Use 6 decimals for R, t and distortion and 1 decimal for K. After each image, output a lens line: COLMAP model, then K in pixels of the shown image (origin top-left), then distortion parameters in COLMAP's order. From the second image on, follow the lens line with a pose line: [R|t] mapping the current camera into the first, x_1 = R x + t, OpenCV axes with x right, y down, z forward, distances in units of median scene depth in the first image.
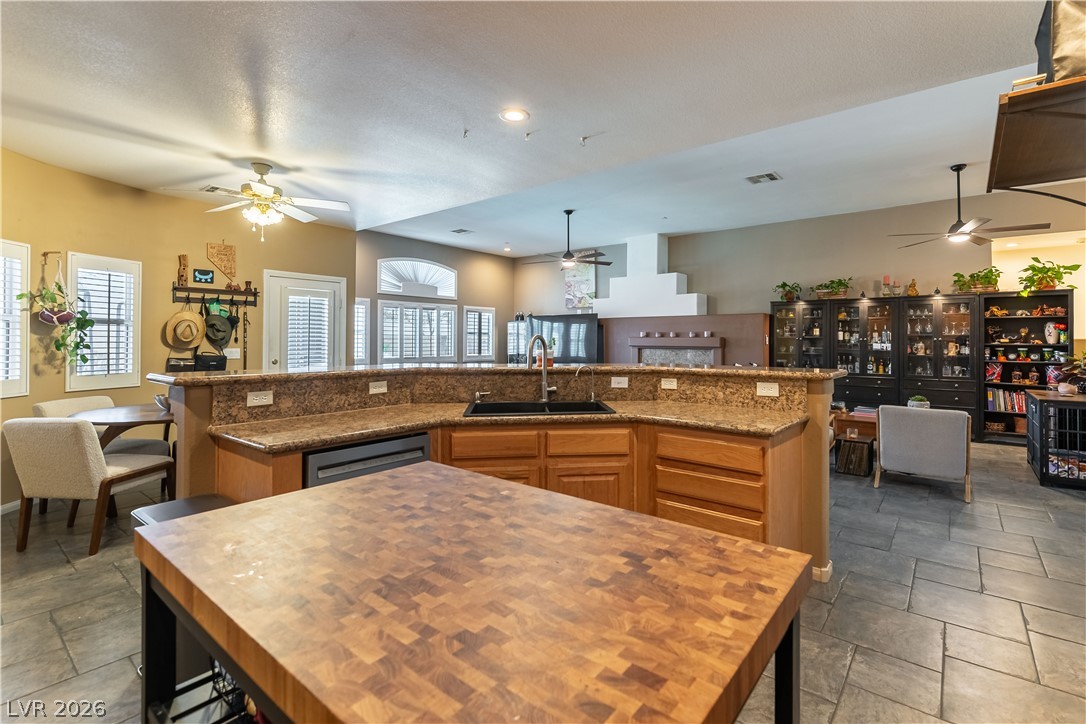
lens RADIAL K [[475.9, 0, 592.9], [0, 475.9, 345.3], [0, 0, 1]] dist [-0.015970, -0.001240]
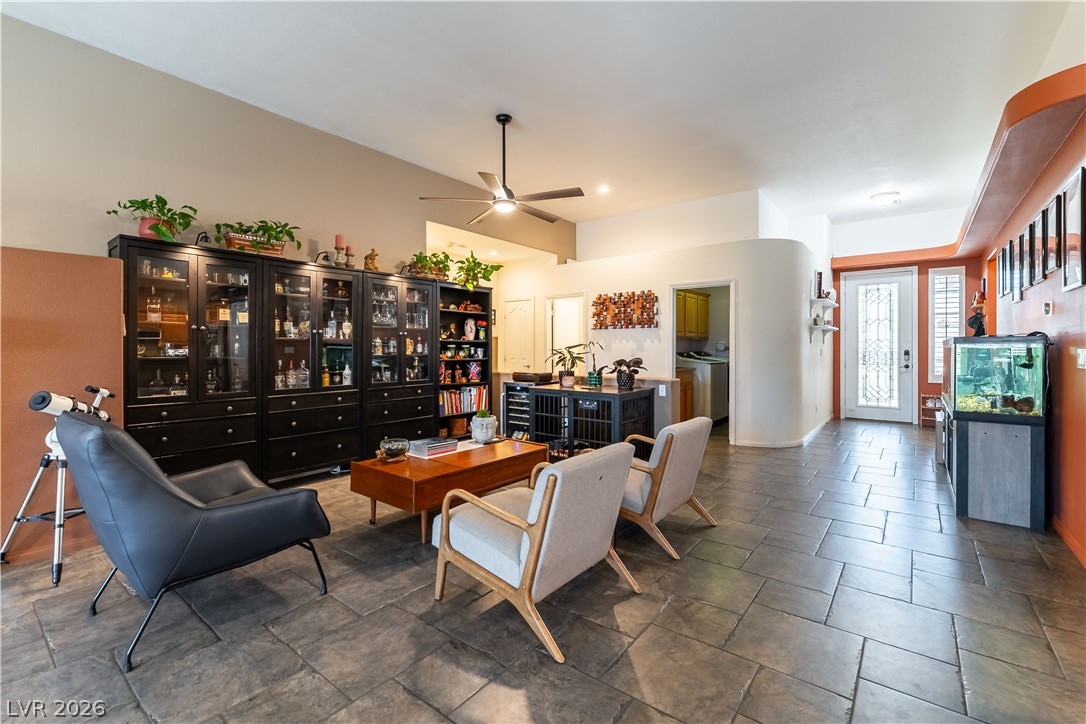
lens RADIAL K [[475.9, 0, 563.5], [0, 475.9, 350.3], [0, 0, 1]] dist [-0.015970, -0.001240]
pose [[0.056155, -0.011049, 0.998361, -0.022577], [0.003769, 0.999934, 0.010855, 0.007194], [-0.998415, 0.003153, 0.056193, 0.725888]]
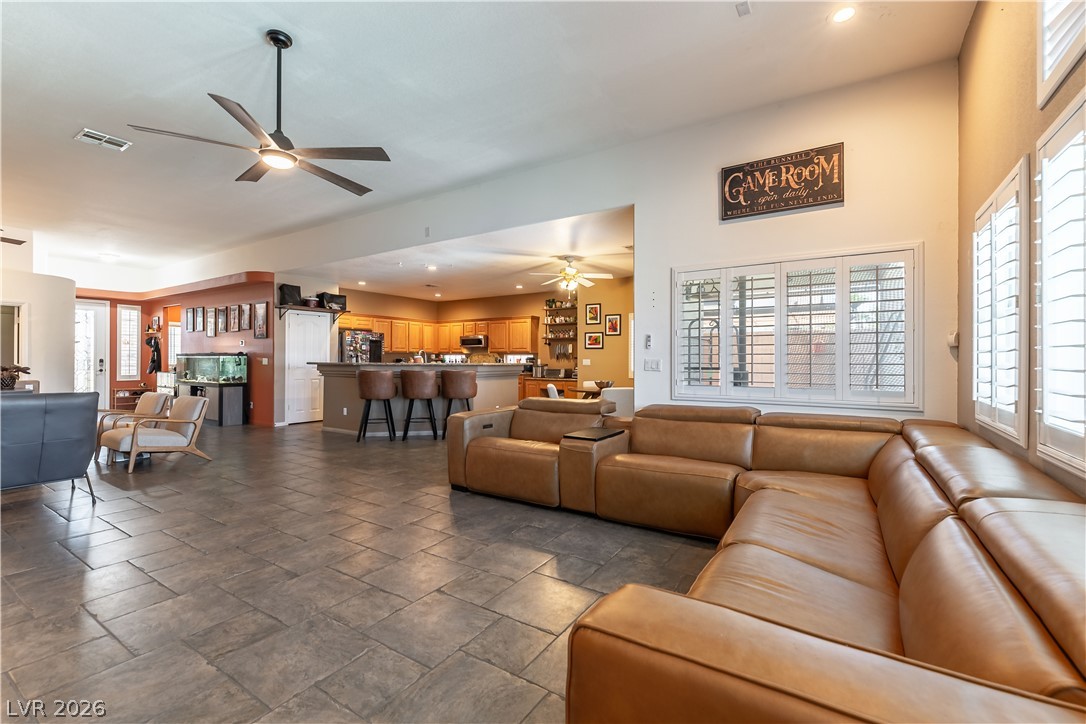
lens RADIAL K [[475.9, 0, 552.1], [0, 475.9, 358.8], [0, 0, 1]] dist [-0.015970, -0.001240]
pose [[-0.998954, -0.008498, -0.044930, -0.303976], [-0.008662, 0.999957, 0.003451, 0.003879], [0.044899, 0.003836, -0.998984, 1.589664]]
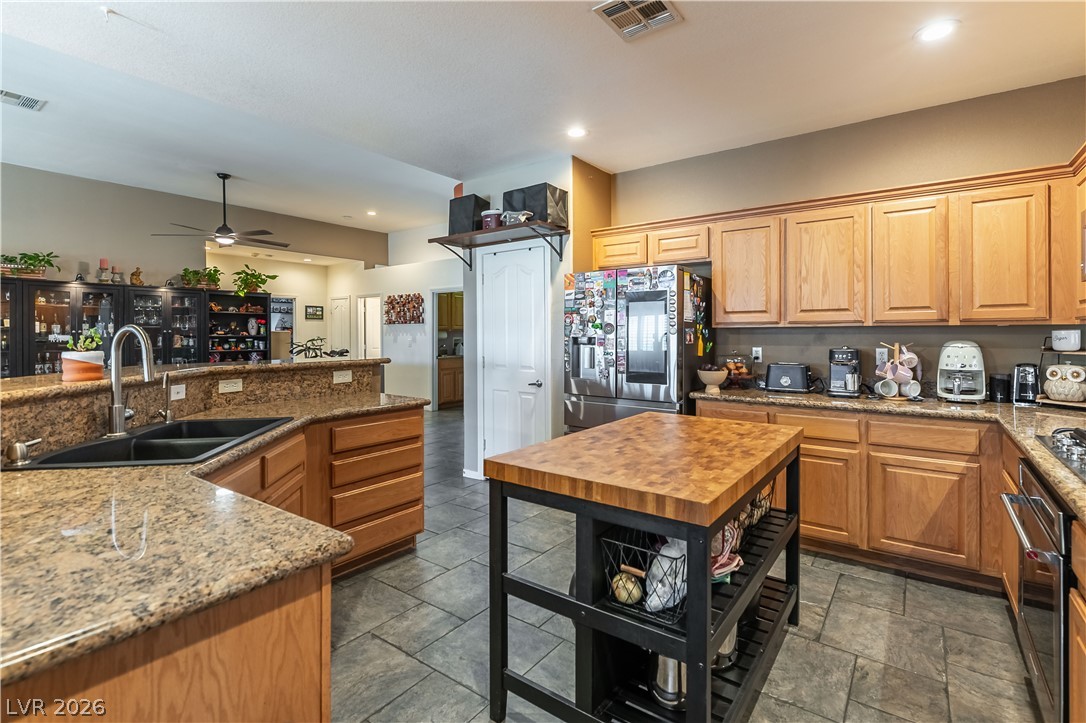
lens RADIAL K [[475.9, 0, 568.6], [0, 475.9, 334.6], [0, 0, 1]] dist [-0.015970, -0.001240]
pose [[-0.033902, -0.005834, 0.999408, -0.301761], [0.011457, 0.999915, 0.006225, -0.003077], [-0.999359, 0.011661, -0.033832, 0.195284]]
